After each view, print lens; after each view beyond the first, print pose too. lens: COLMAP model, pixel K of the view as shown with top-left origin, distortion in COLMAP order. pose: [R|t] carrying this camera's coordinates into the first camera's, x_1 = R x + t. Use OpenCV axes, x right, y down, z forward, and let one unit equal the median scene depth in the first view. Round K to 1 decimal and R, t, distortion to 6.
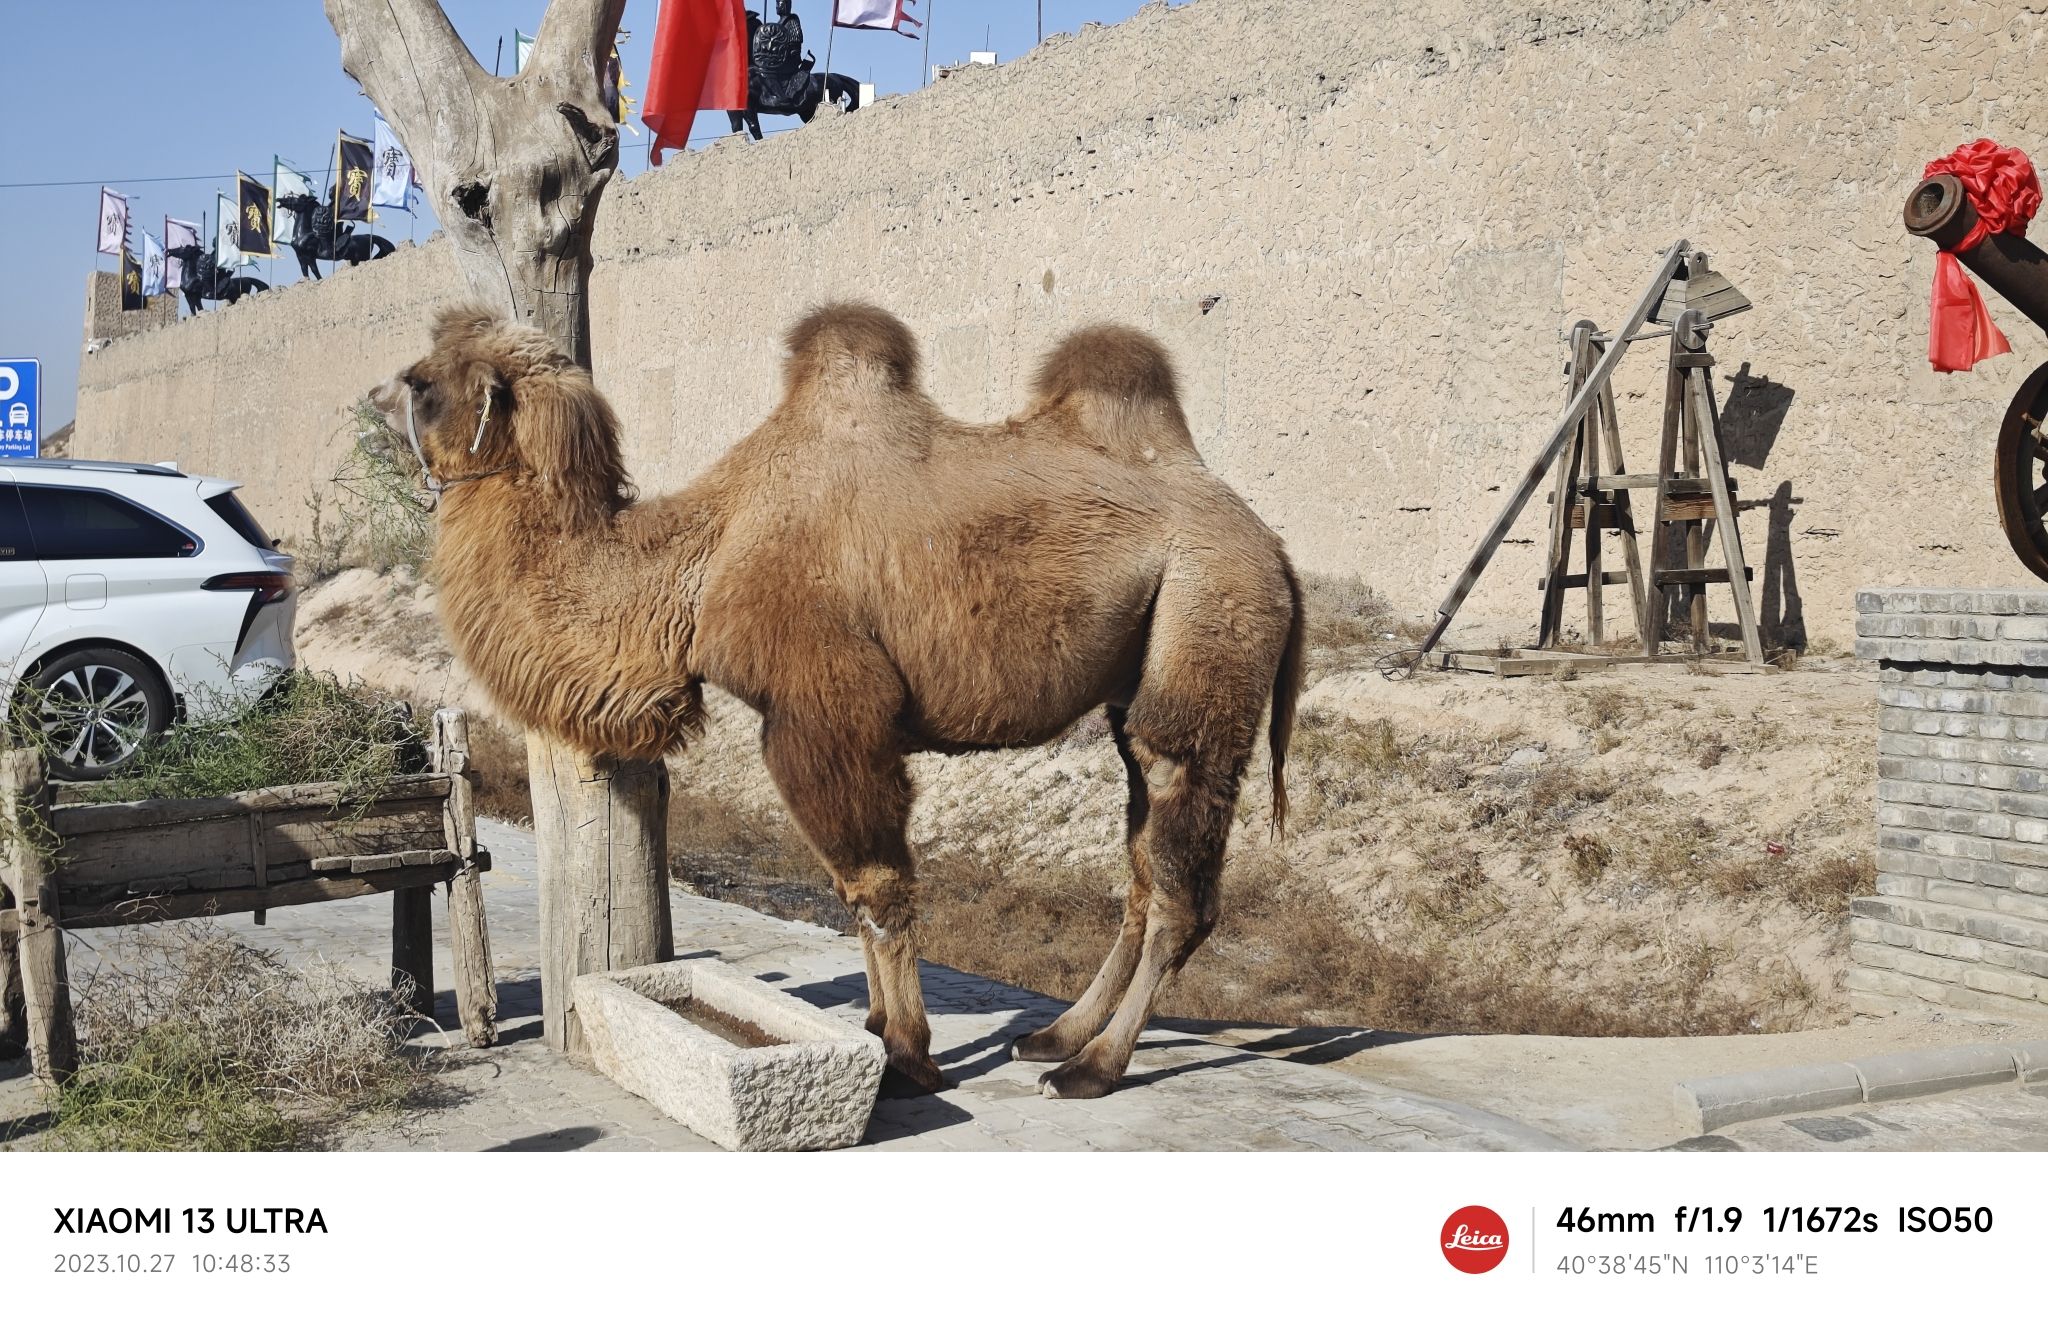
lens RADIAL K [[2753.6, 0, 1023.8], [0, 2753.6, 663.1], [0, 0, 1]] dist [-0.016124, 0.000000]
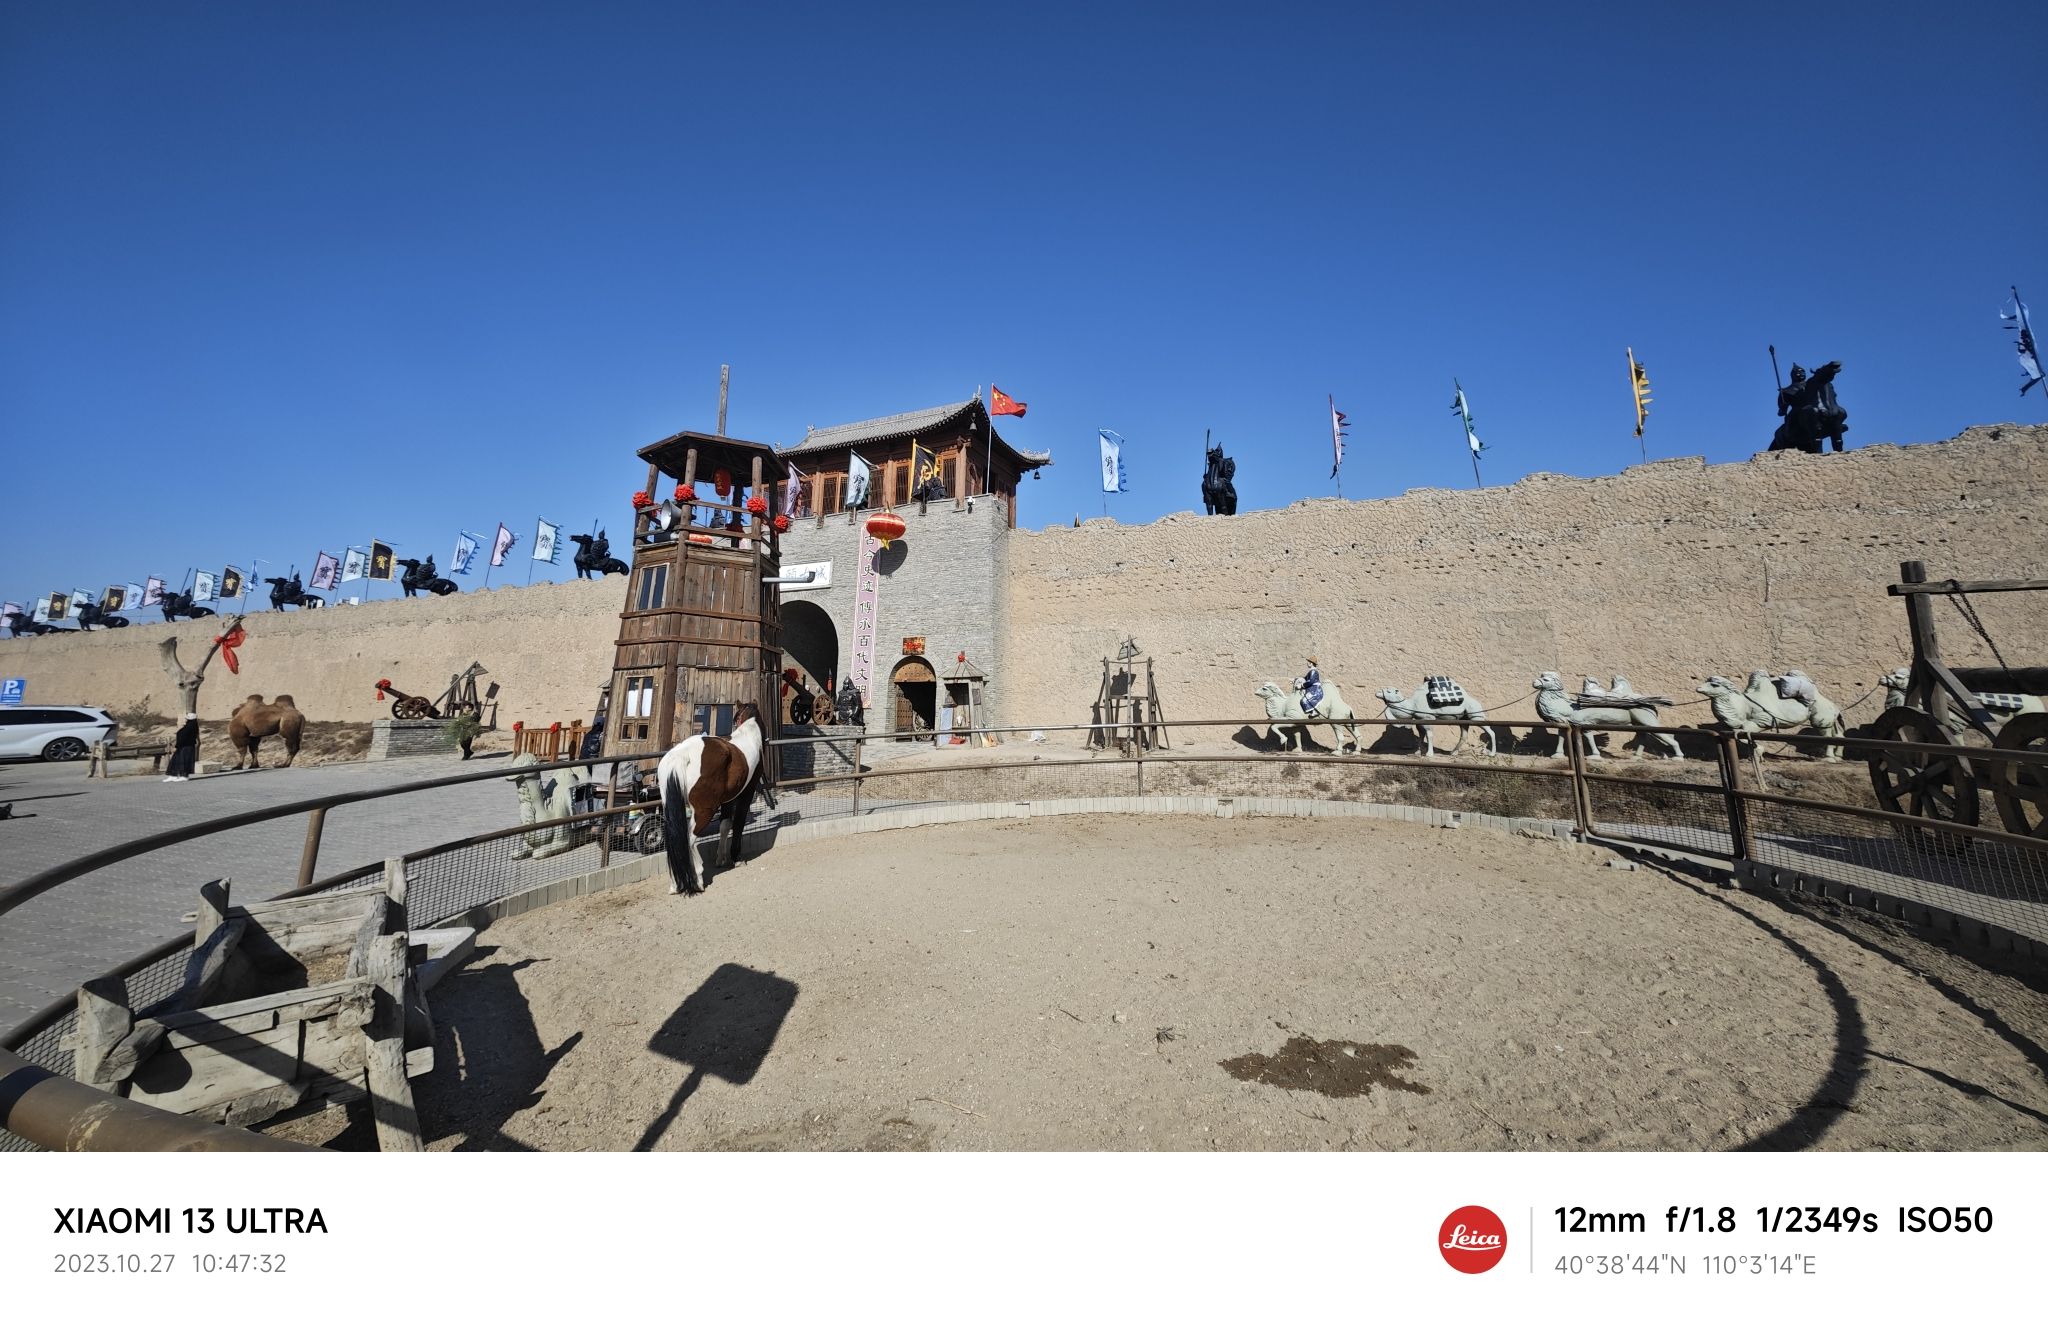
lens RADIAL K [[719.8, 0, 1014.5], [0, 719.8, 593.2], [0, 0, 1]] dist [0.001159, 0.000212]
pose [[0.778488, 0.084138, 0.621995, 0.099829], [0.037973, 0.982846, -0.180477, 0.017765], [-0.626510, 0.164118, 0.761939, -0.591765]]
